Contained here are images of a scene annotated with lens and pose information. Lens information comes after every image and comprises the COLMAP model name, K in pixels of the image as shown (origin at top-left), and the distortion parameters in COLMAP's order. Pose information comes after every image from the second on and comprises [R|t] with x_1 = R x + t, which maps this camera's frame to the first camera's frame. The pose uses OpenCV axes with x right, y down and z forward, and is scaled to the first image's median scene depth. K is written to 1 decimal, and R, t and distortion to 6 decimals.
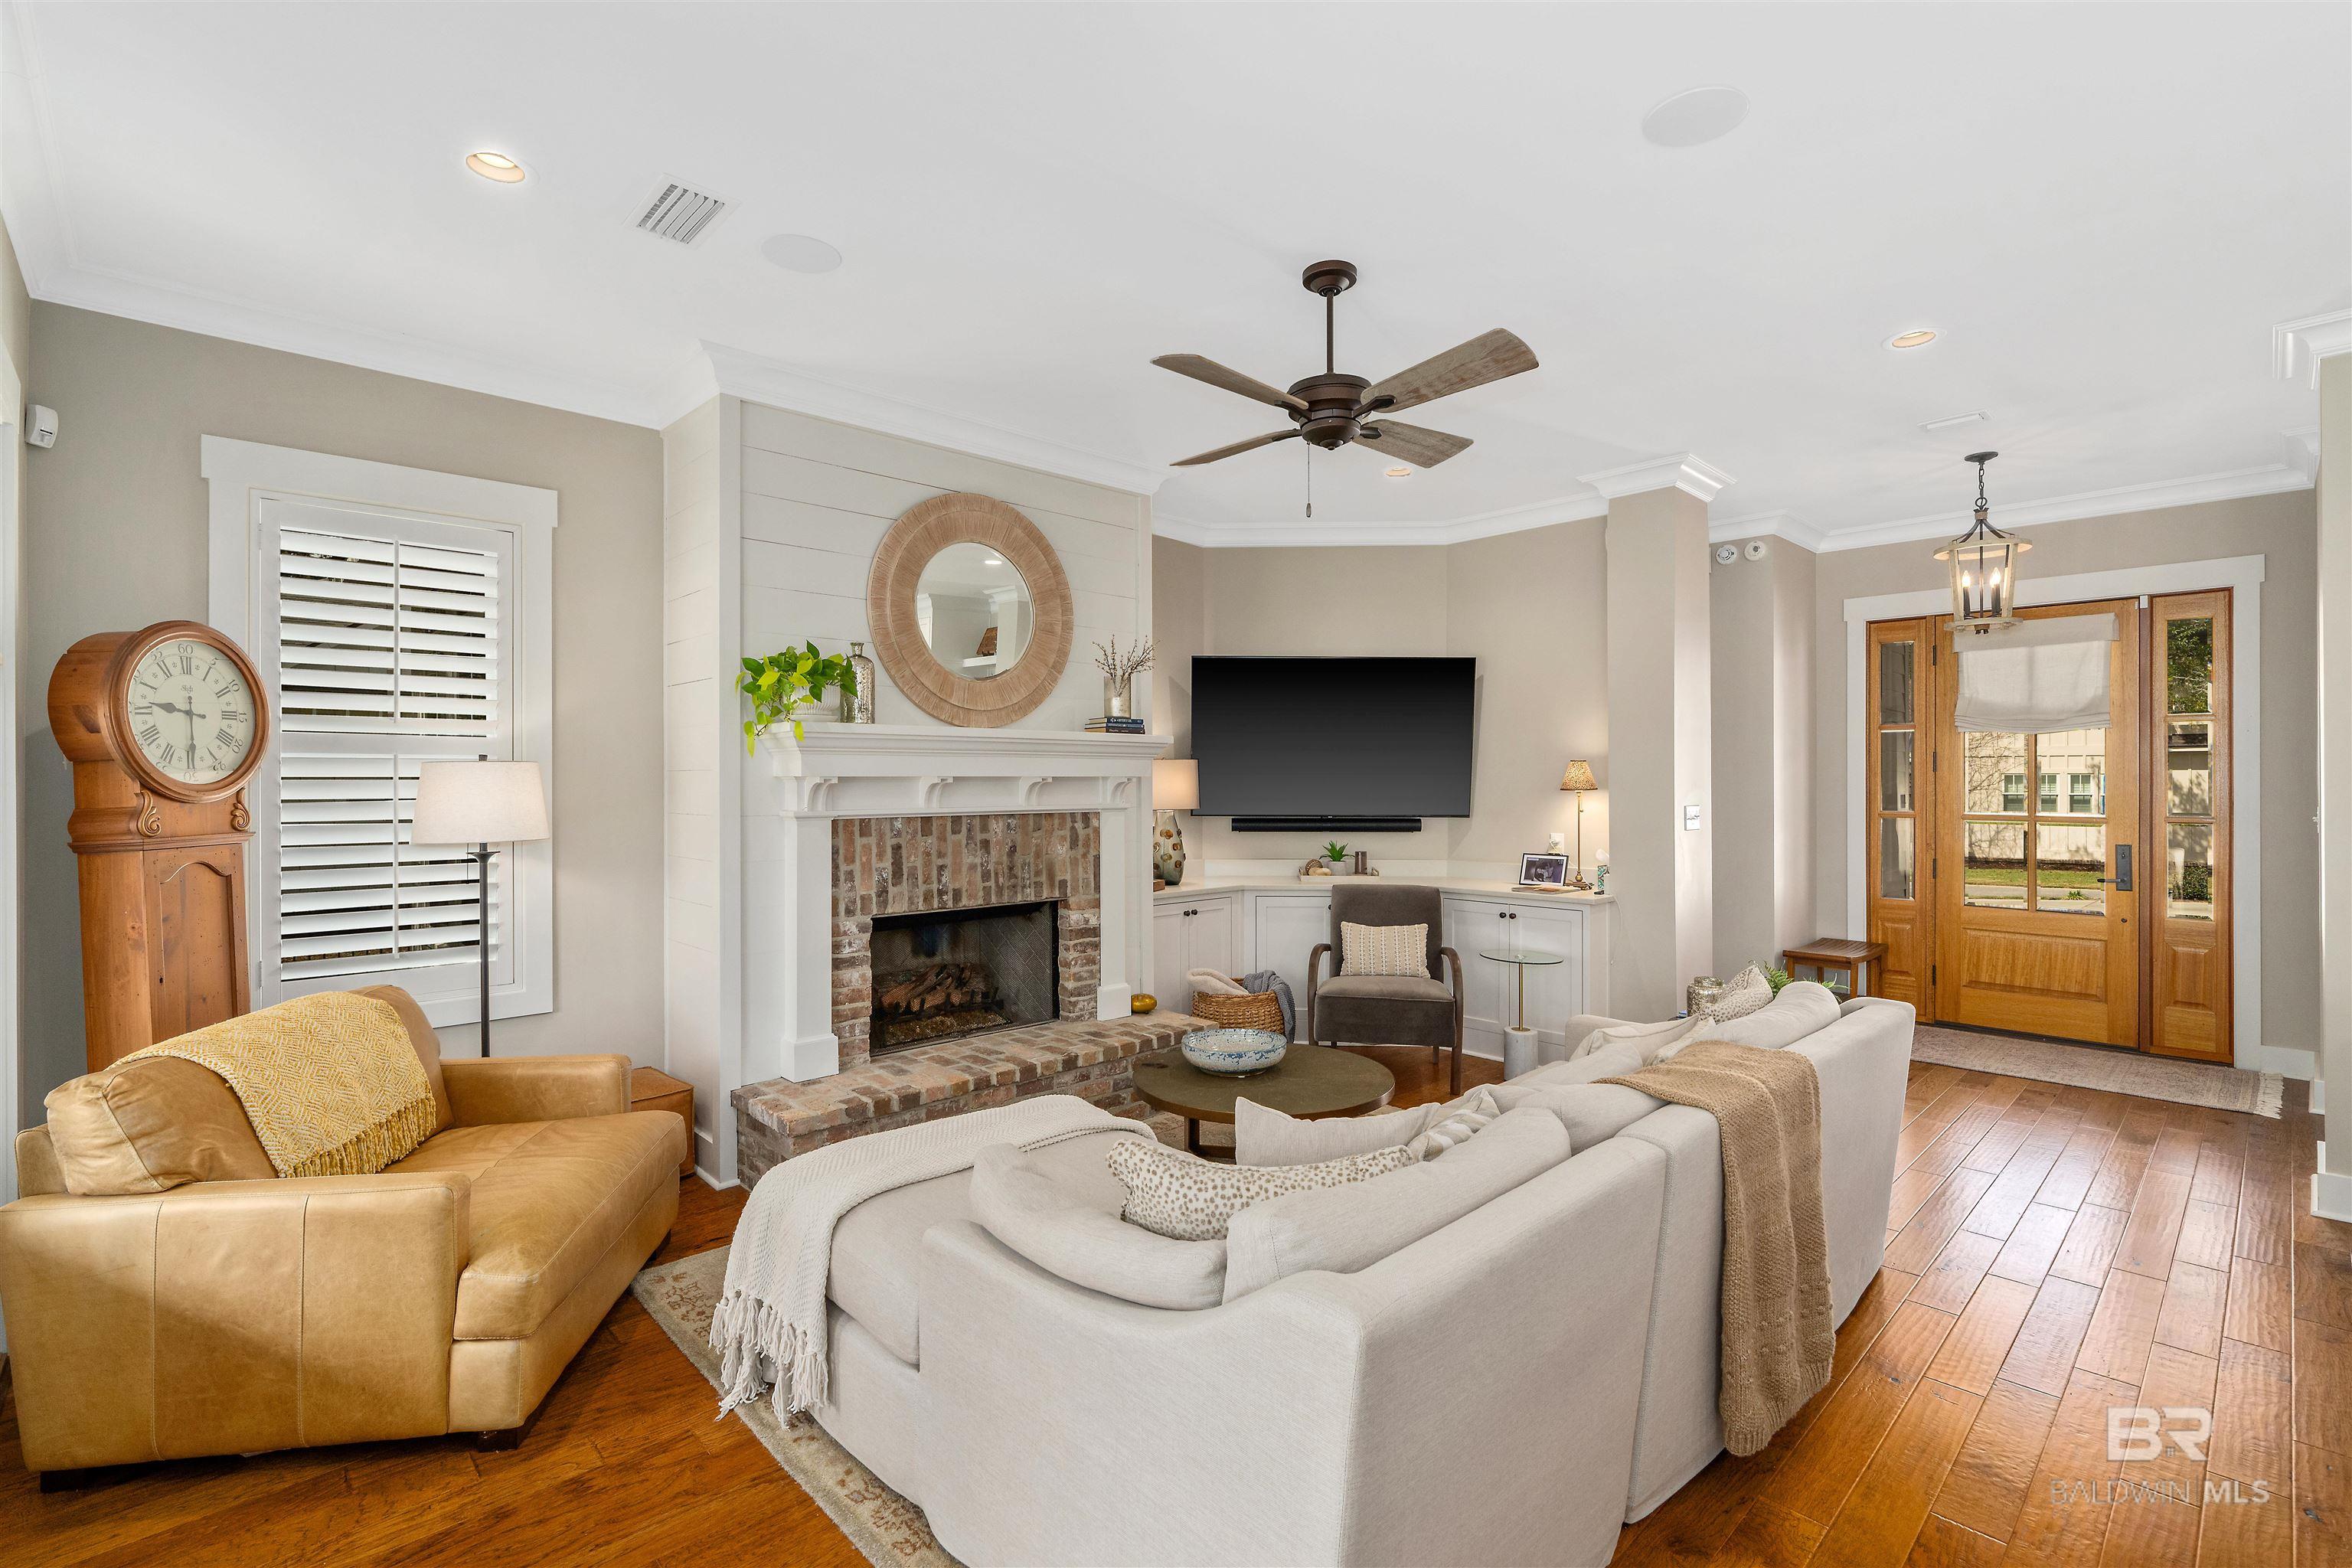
lens RADIAL K [[1049.7, 0, 1177.7], [0, 1049.7, 776.6], [0, 0, 1]] dist [-0.000241, 0.000248]
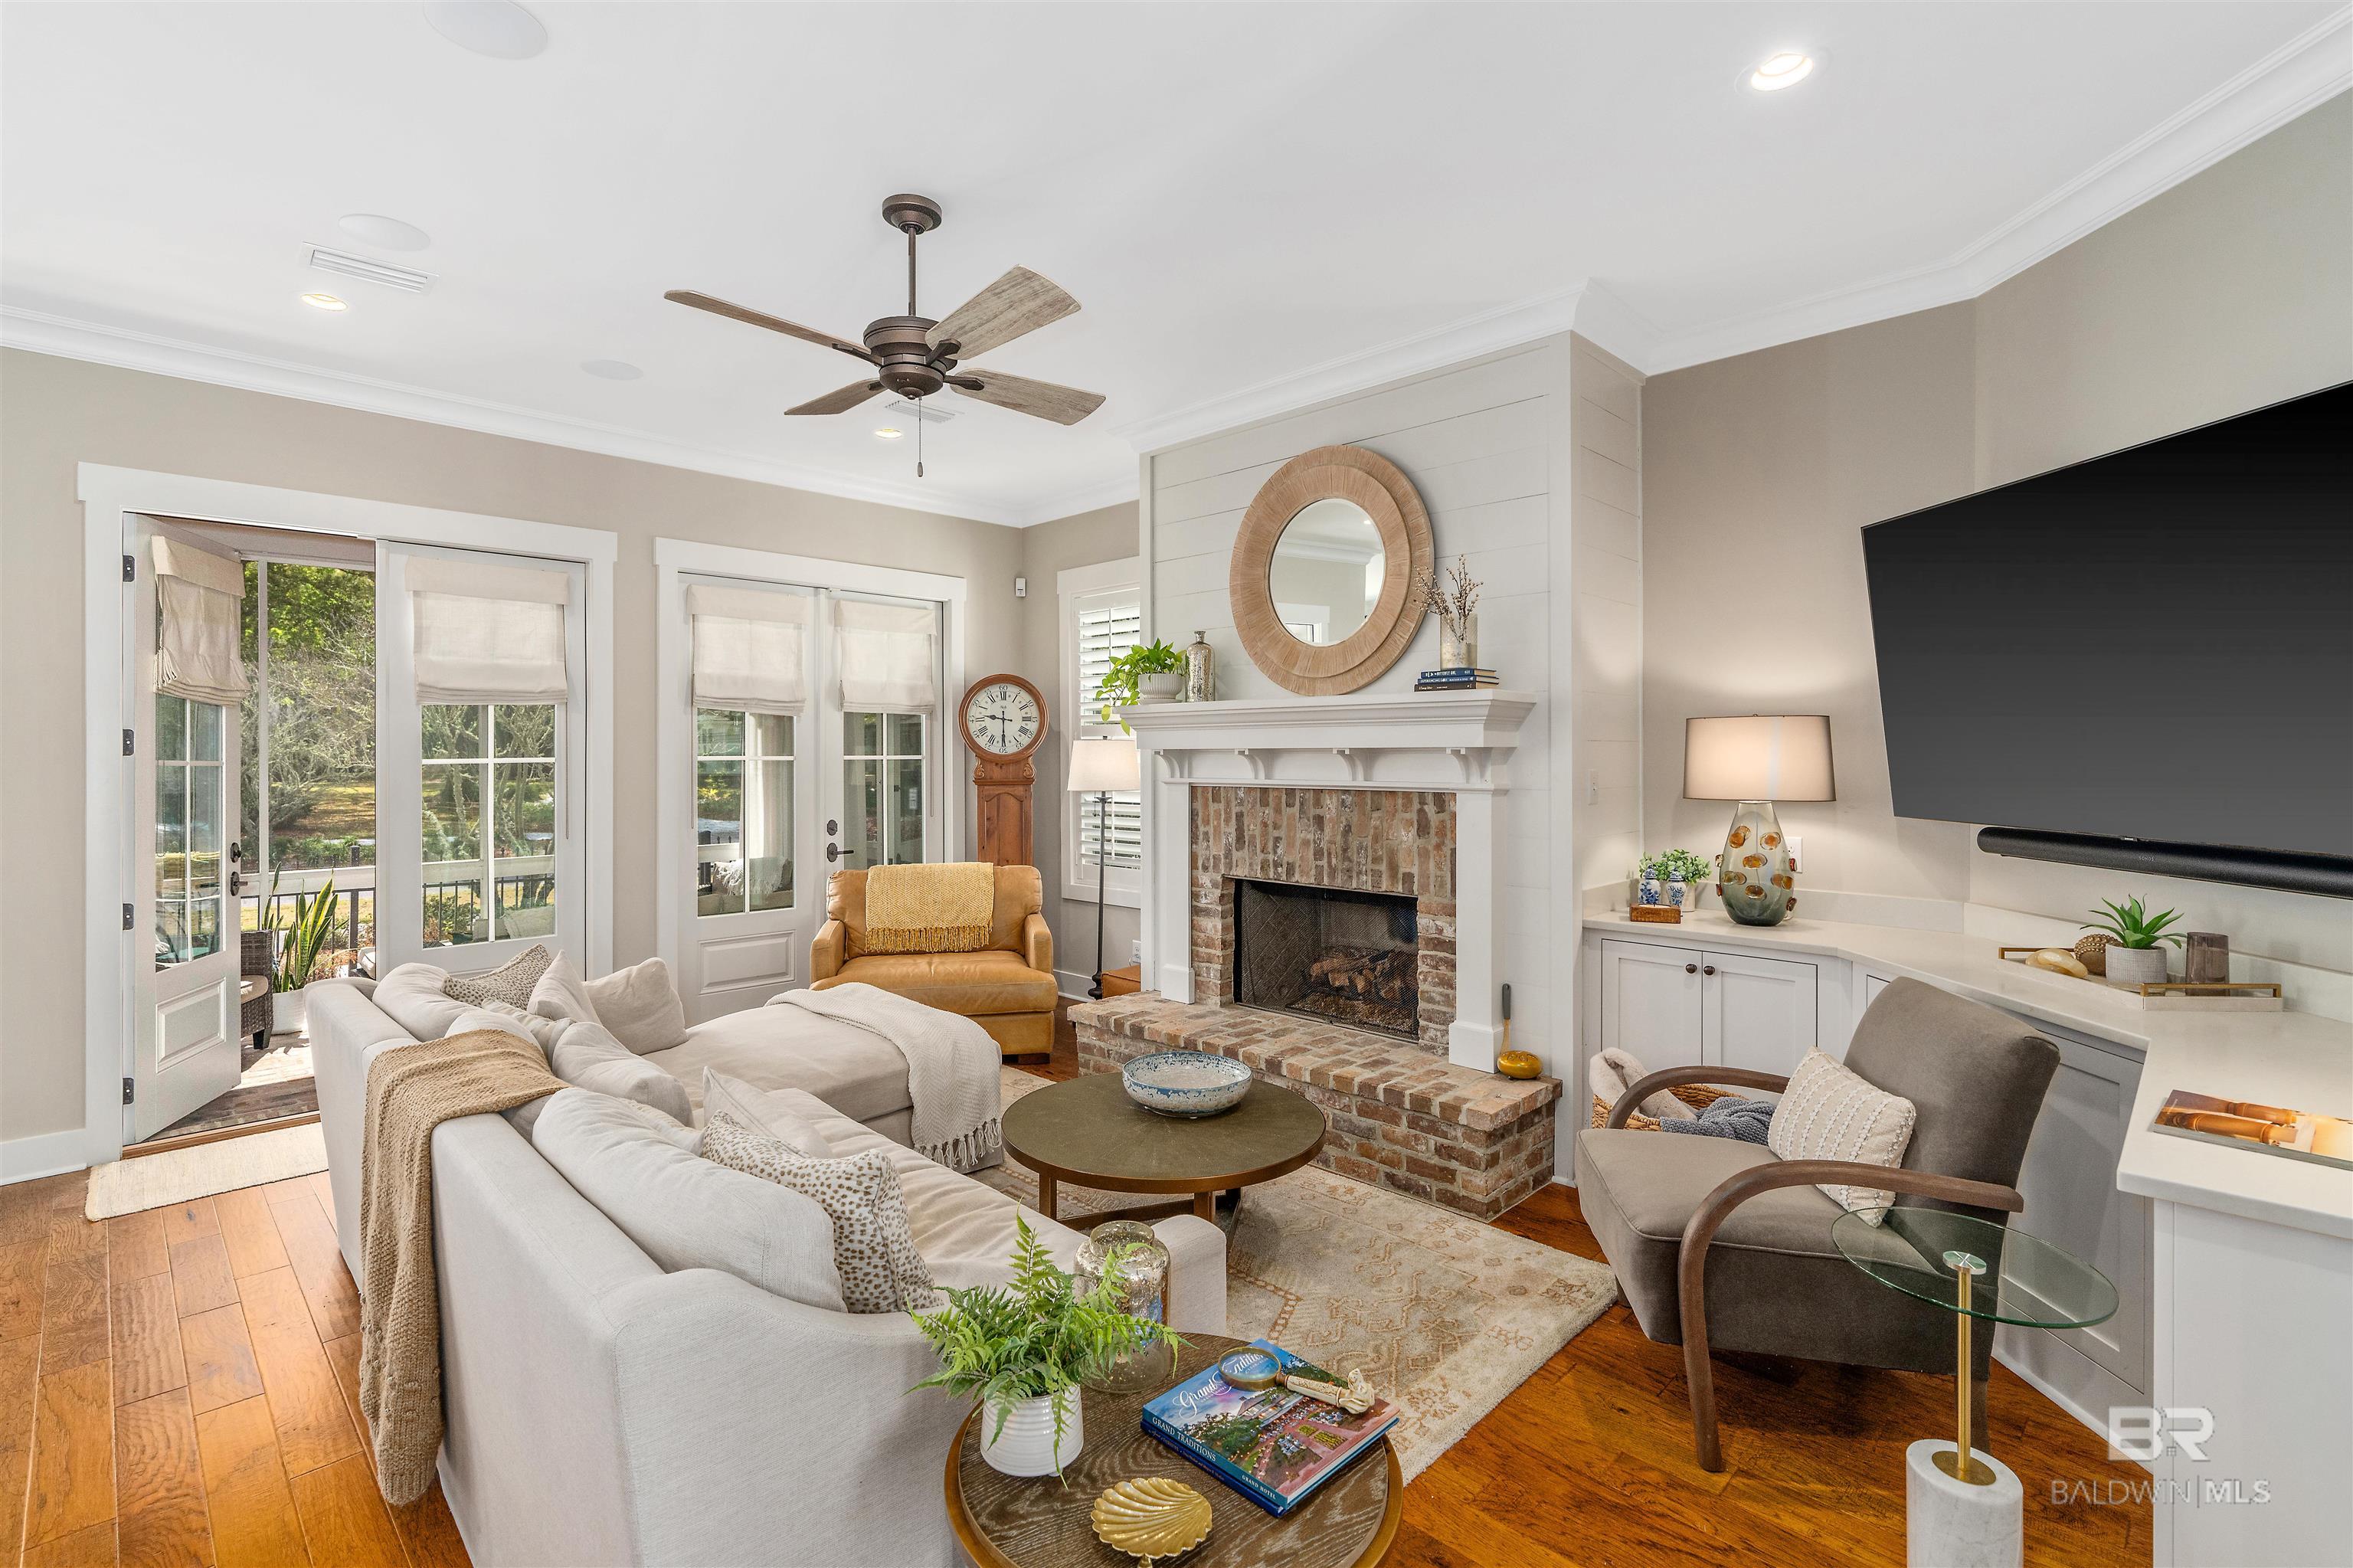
lens RADIAL K [[1070.5, 0, 1178.7], [0, 1070.5, 759.3], [0, 0, 1]] dist [-0.001943, 0.000249]
pose [[0.050700, 0.007125, -0.998689, 0.775884], [0.005015, 0.999960, 0.007389, 0.002365], [0.998701, -0.005383, 0.050662, 0.837903]]
